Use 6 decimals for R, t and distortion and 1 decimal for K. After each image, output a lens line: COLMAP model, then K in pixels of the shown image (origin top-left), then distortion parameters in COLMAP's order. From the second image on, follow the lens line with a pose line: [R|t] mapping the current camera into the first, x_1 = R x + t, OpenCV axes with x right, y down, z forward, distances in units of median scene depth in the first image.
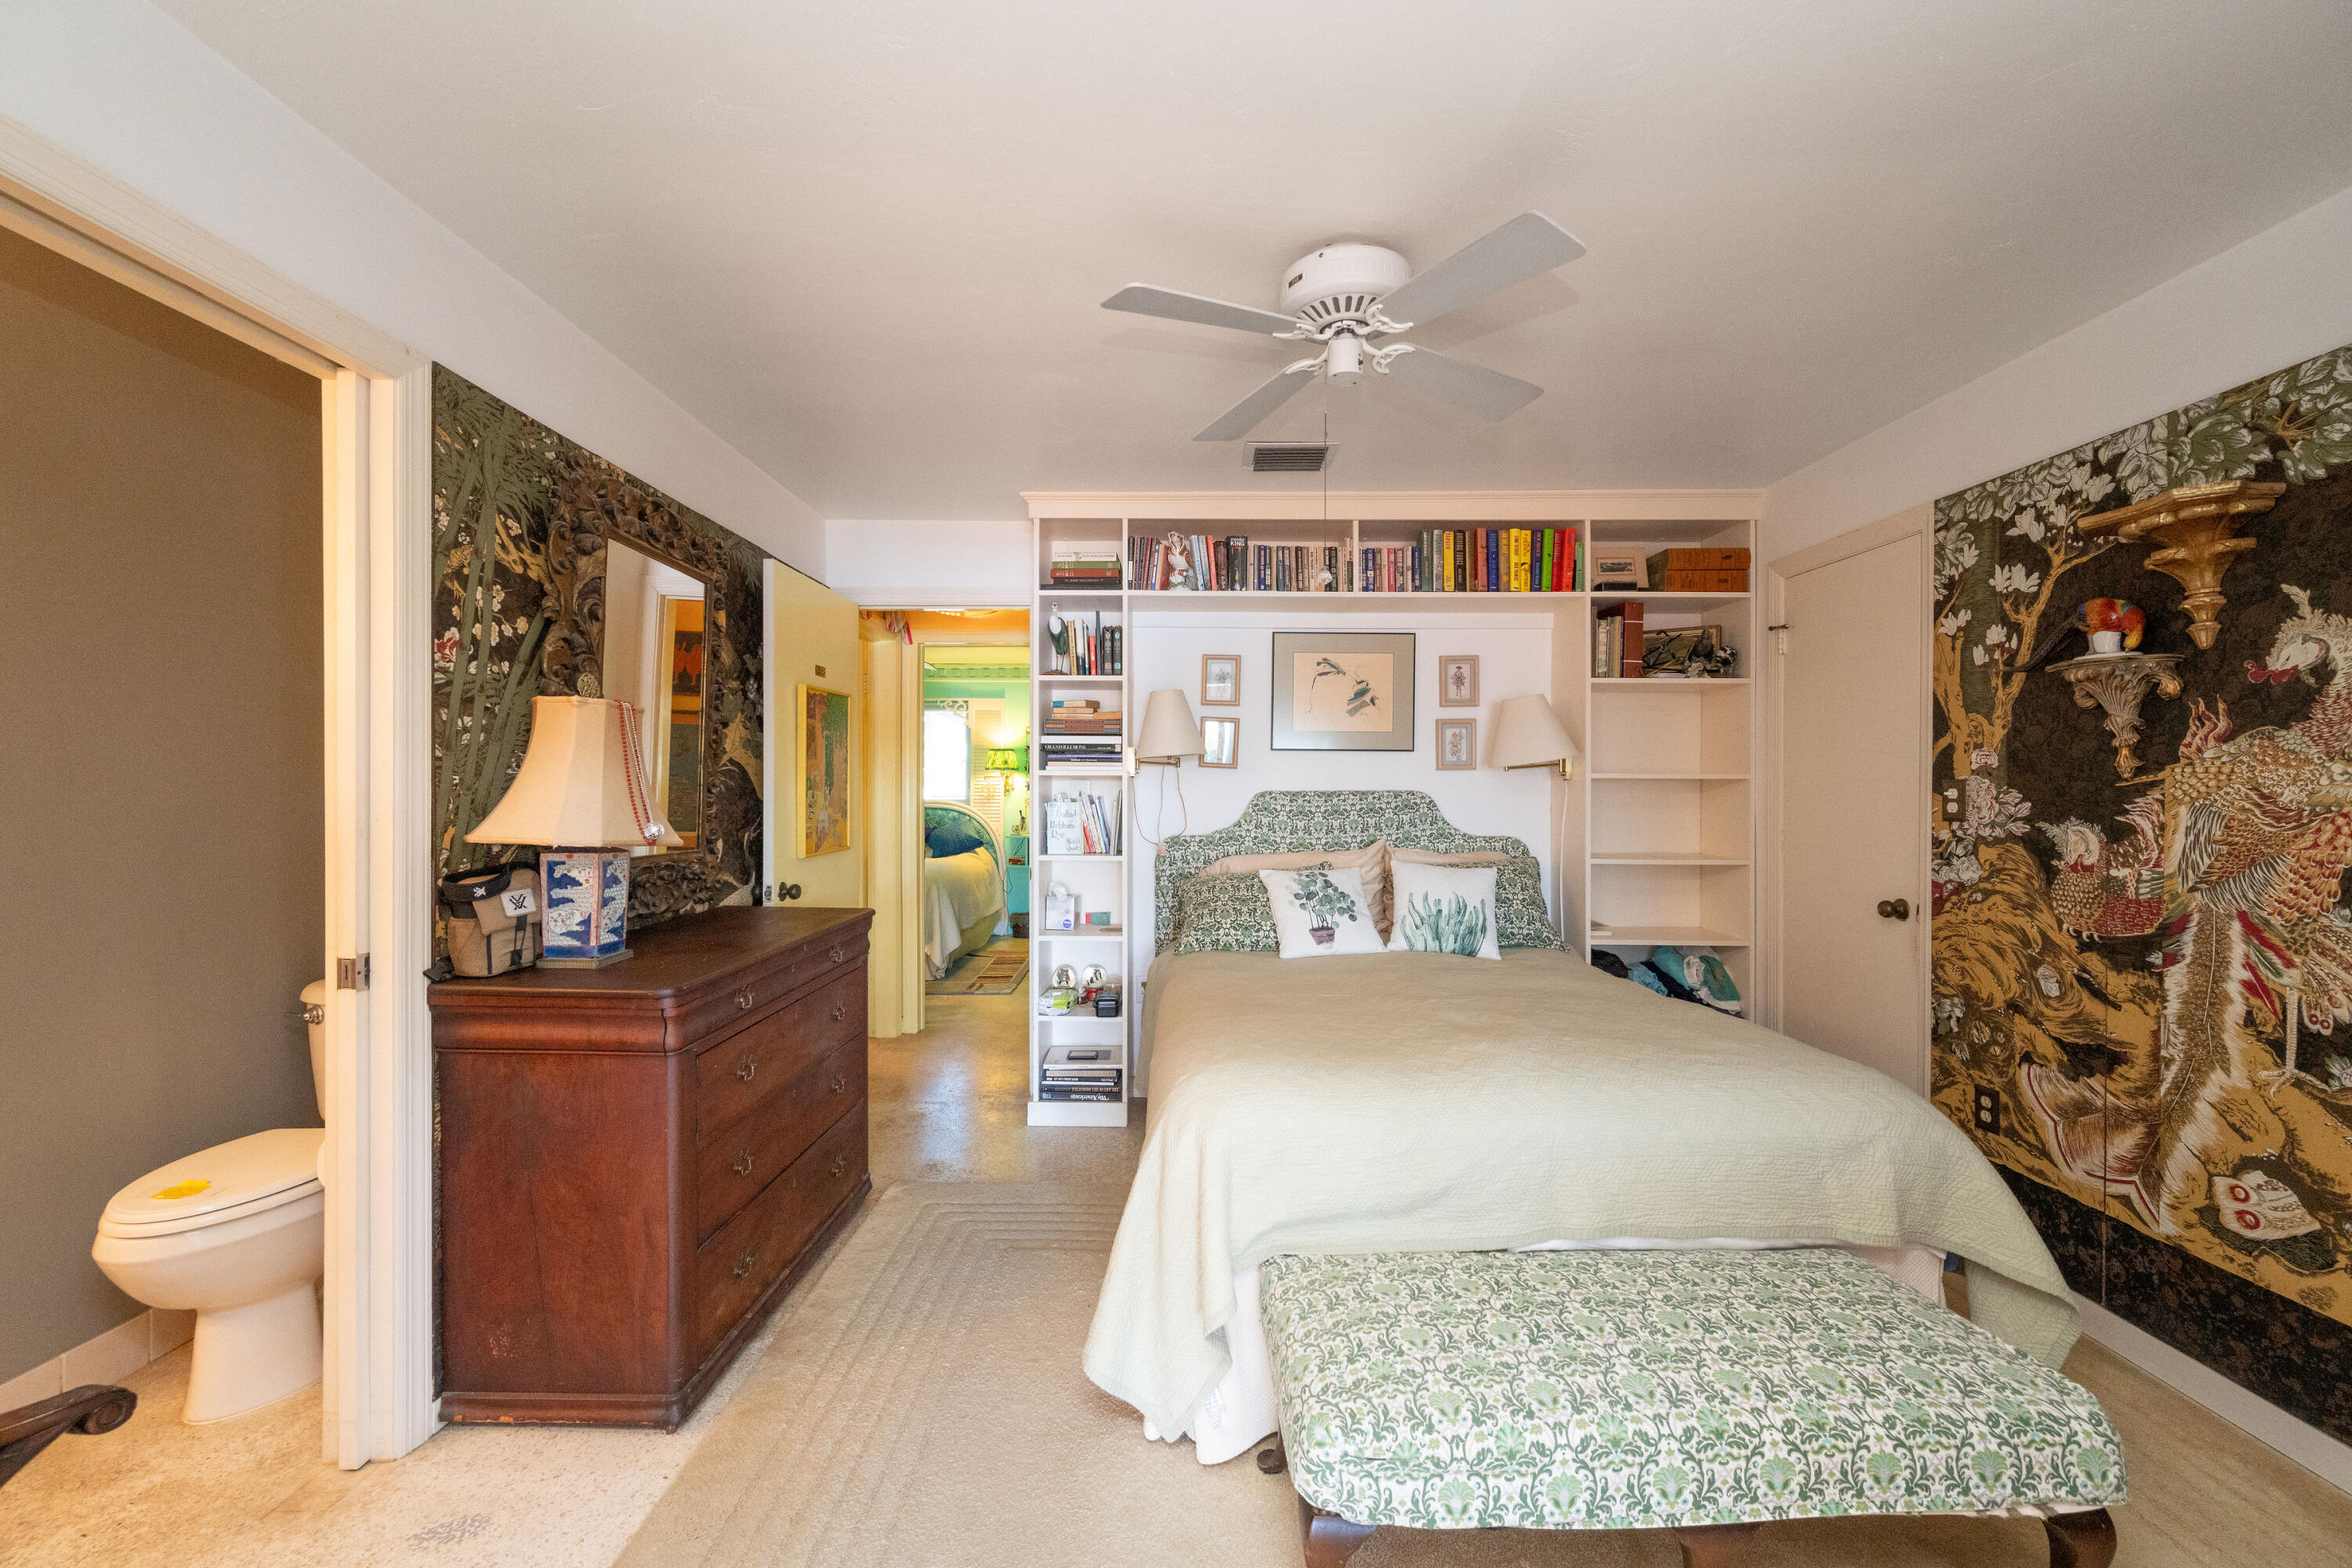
lens RADIAL K [[919.6, 0, 1179.0], [0, 919.6, 790.9], [0, 0, 1]] dist [-0.003151, 0.000030]
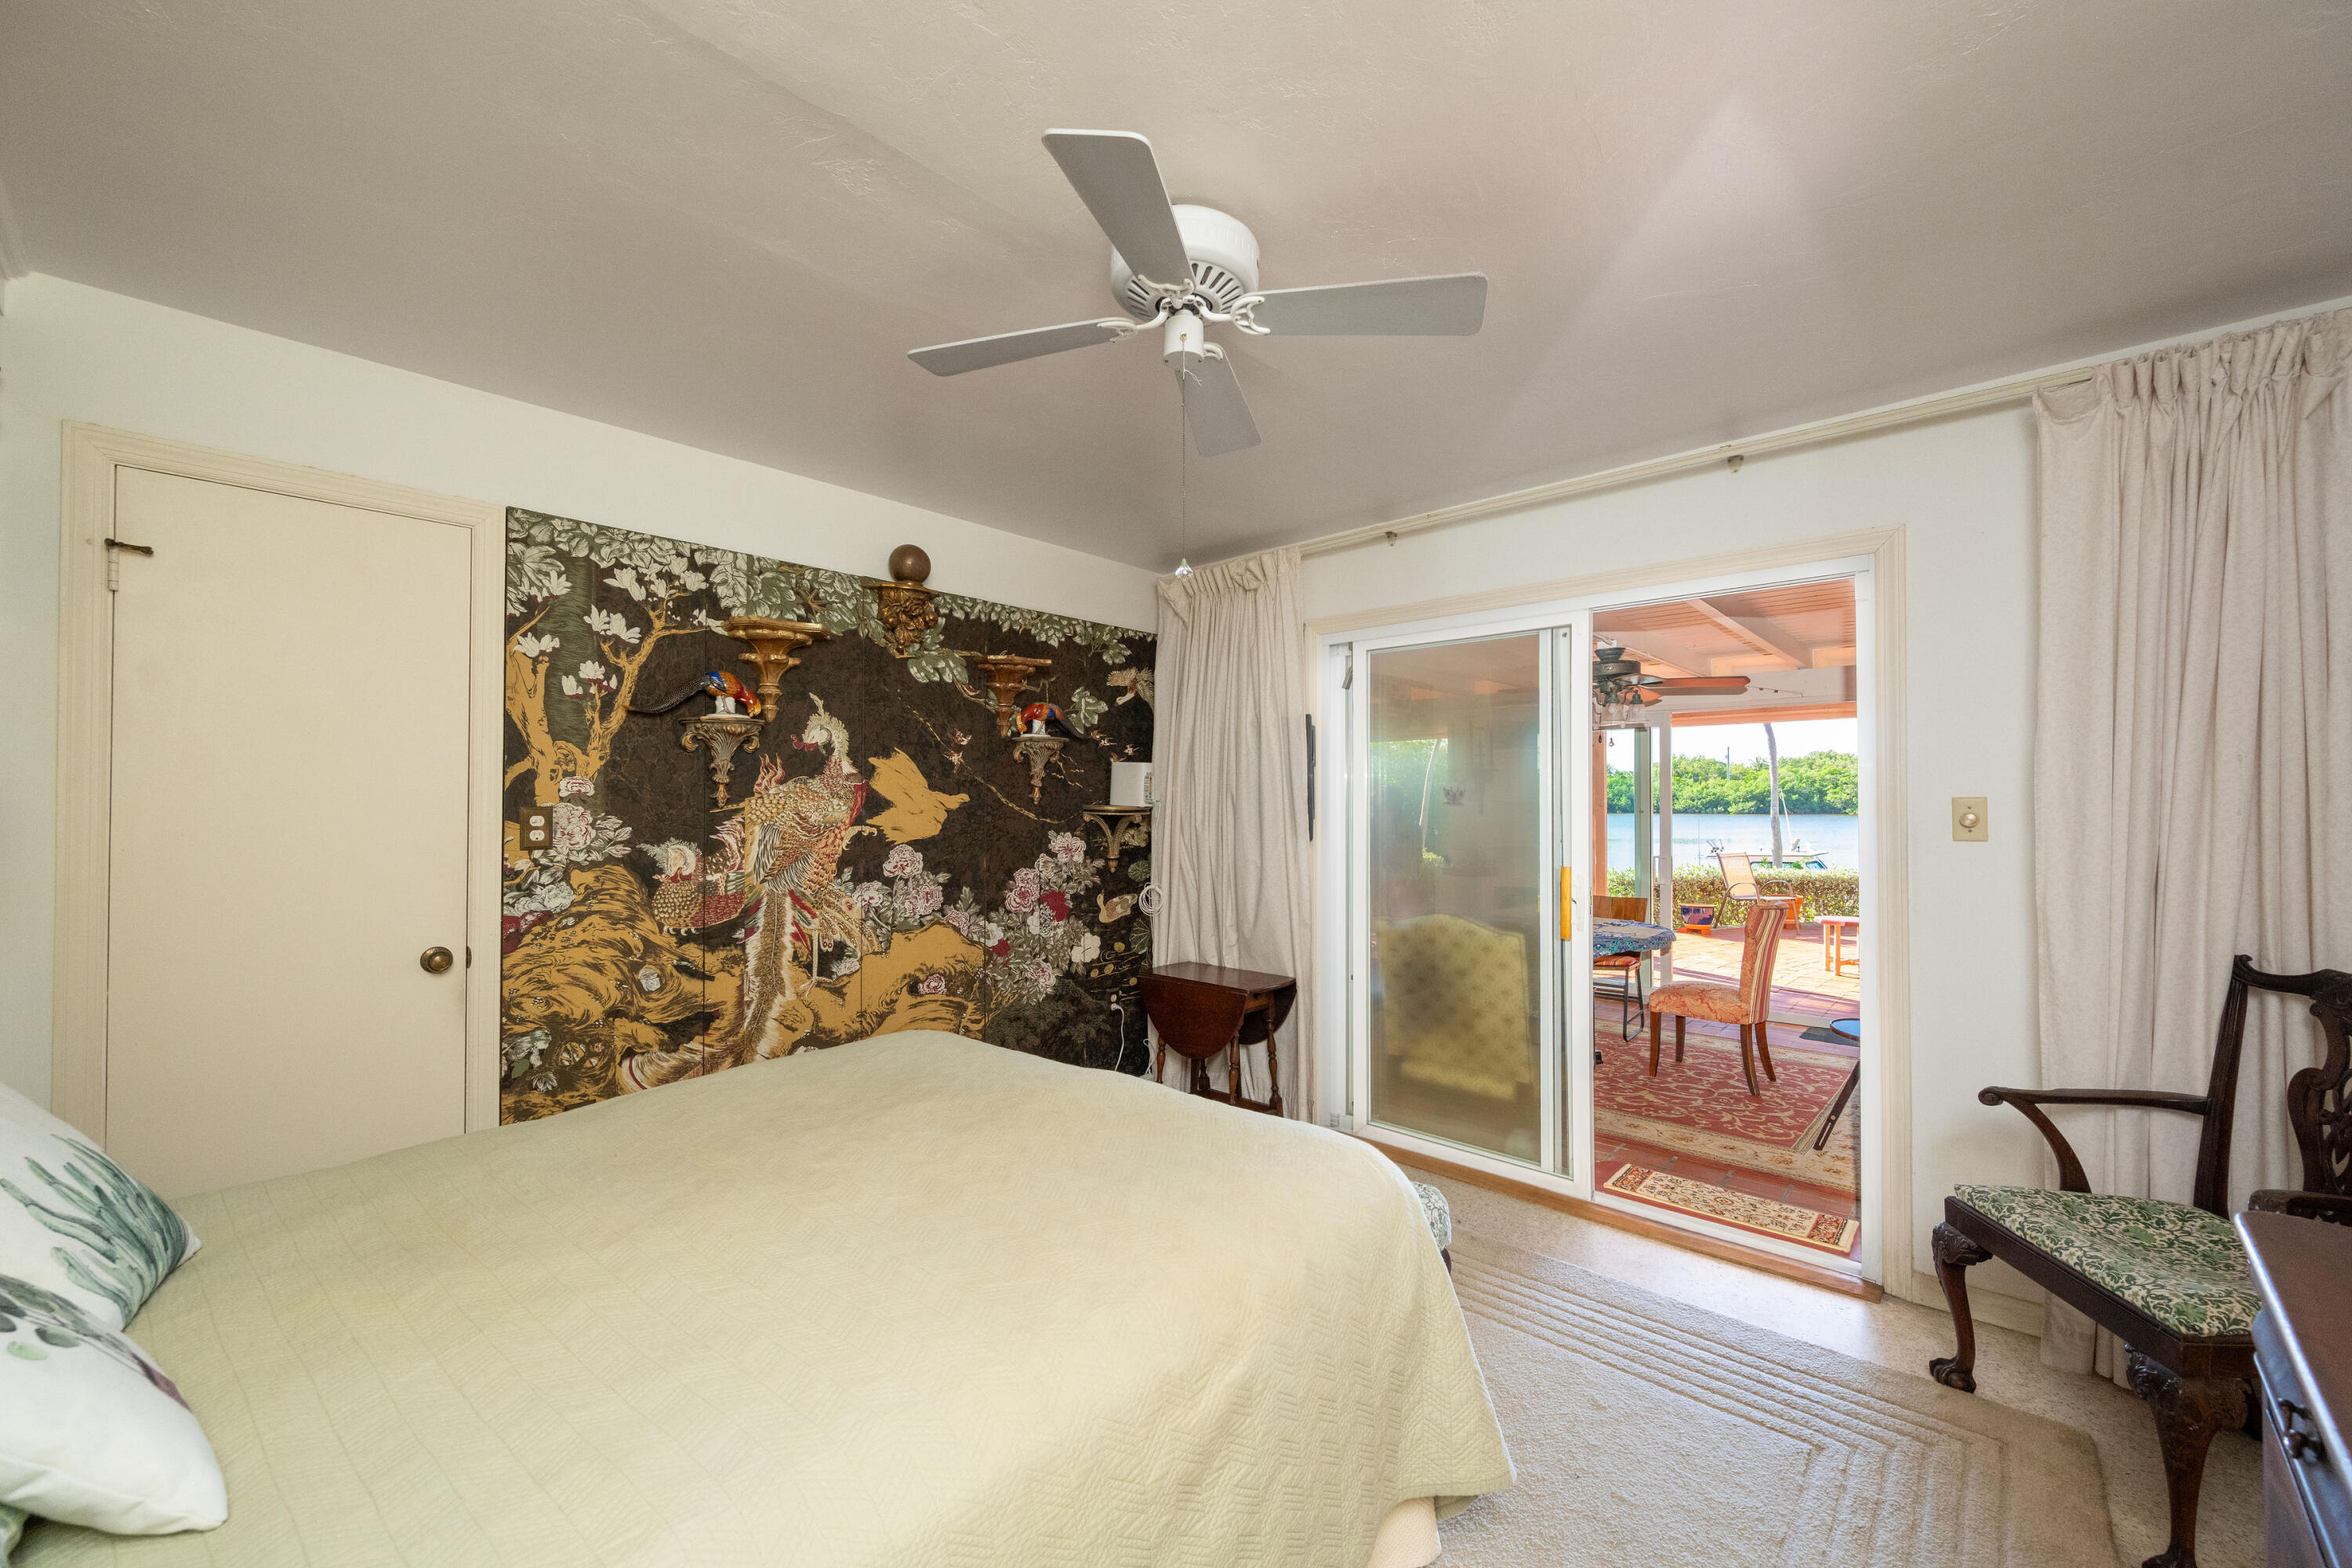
lens RADIAL K [[919.6, 0, 1168.1], [0, 919.6, 796.3], [0, 0, 1]] dist [-0.003151, 0.000030]
pose [[-0.731941, 0.004999, 0.681350, -0.342353], [0.001717, 0.999983, -0.005491, -0.018744], [-0.681366, -0.002849, -0.731938, 1.405672]]
